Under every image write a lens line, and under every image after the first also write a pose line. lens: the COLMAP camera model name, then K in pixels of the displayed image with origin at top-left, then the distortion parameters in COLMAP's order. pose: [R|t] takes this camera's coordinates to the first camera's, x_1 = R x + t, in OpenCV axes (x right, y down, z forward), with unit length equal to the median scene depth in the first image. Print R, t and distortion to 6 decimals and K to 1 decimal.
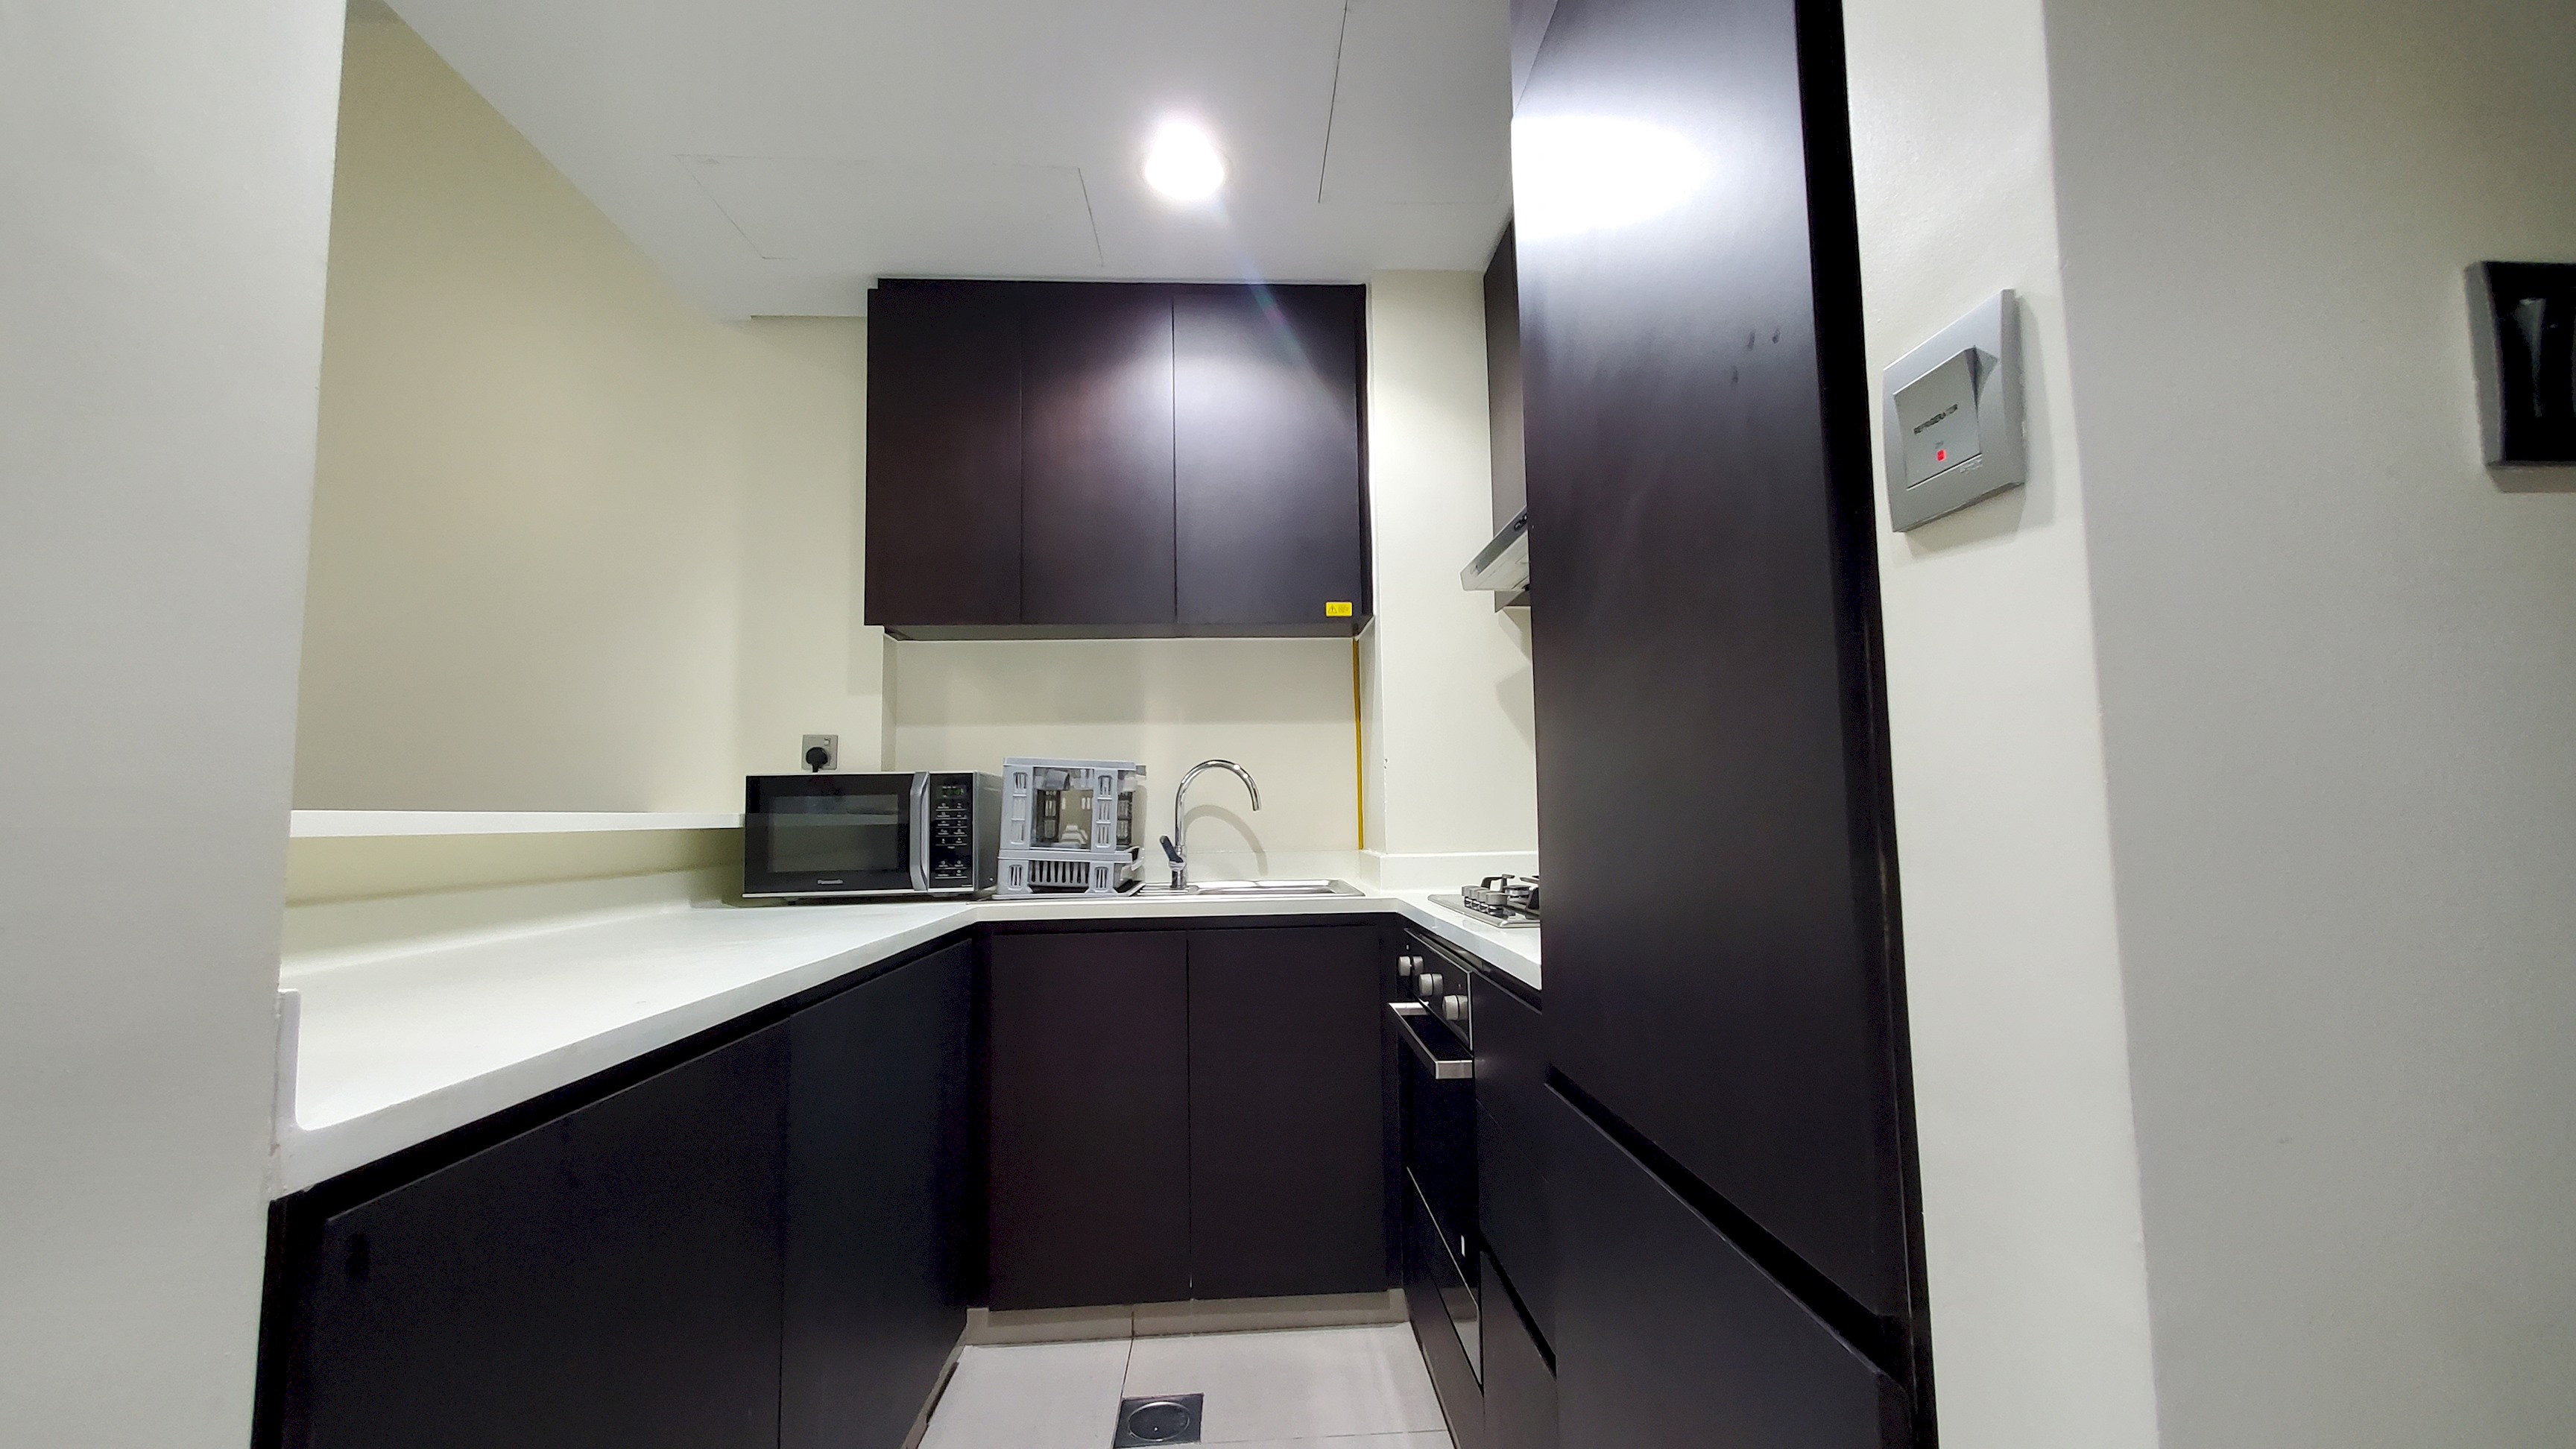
lens RADIAL K [[1026.6, 0, 1297.5], [0, 1026.6, 732.9], [0, 0, 1]] dist [-0.000696, -0.000204]
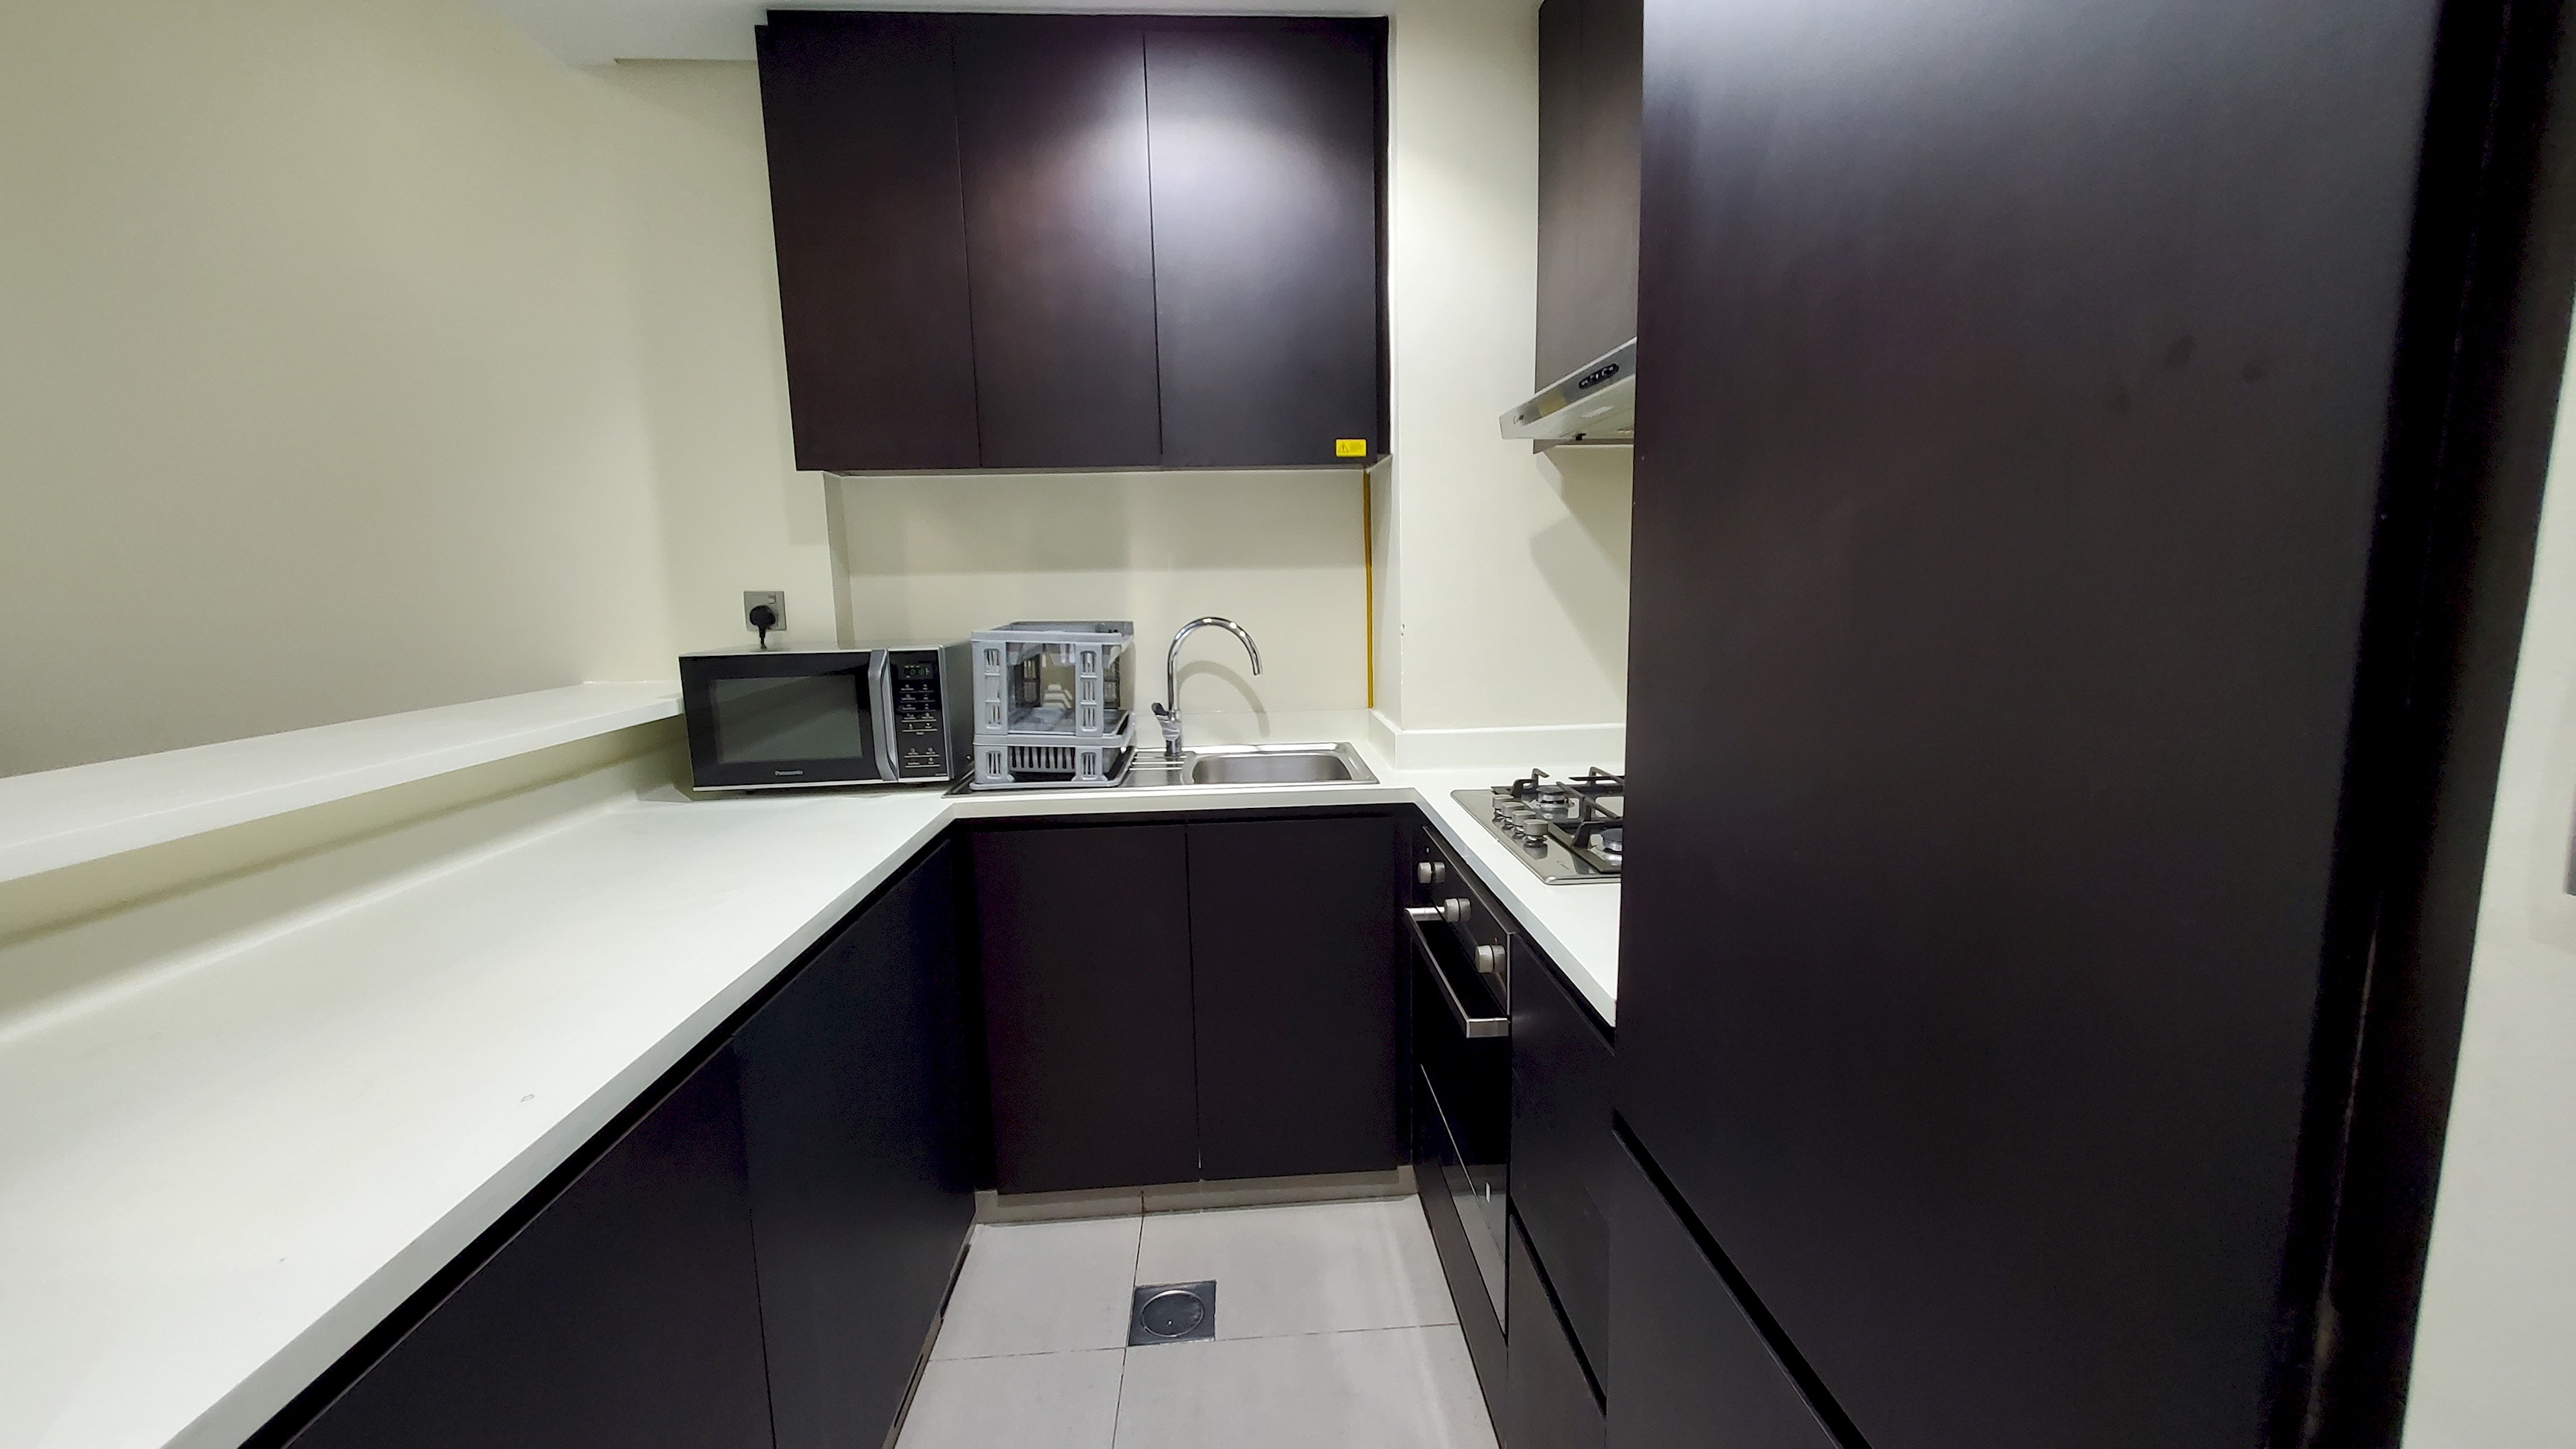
lens RADIAL K [[1026.6, 0, 1297.5], [0, 1026.6, 732.9], [0, 0, 1]] dist [-0.000696, -0.000204]
pose [[0.999930, -0.005979, 0.010165, -0.015701], [0.003517, 0.973923, 0.226853, -0.090410], [-0.011257, -0.226802, 0.973876, 0.118941]]
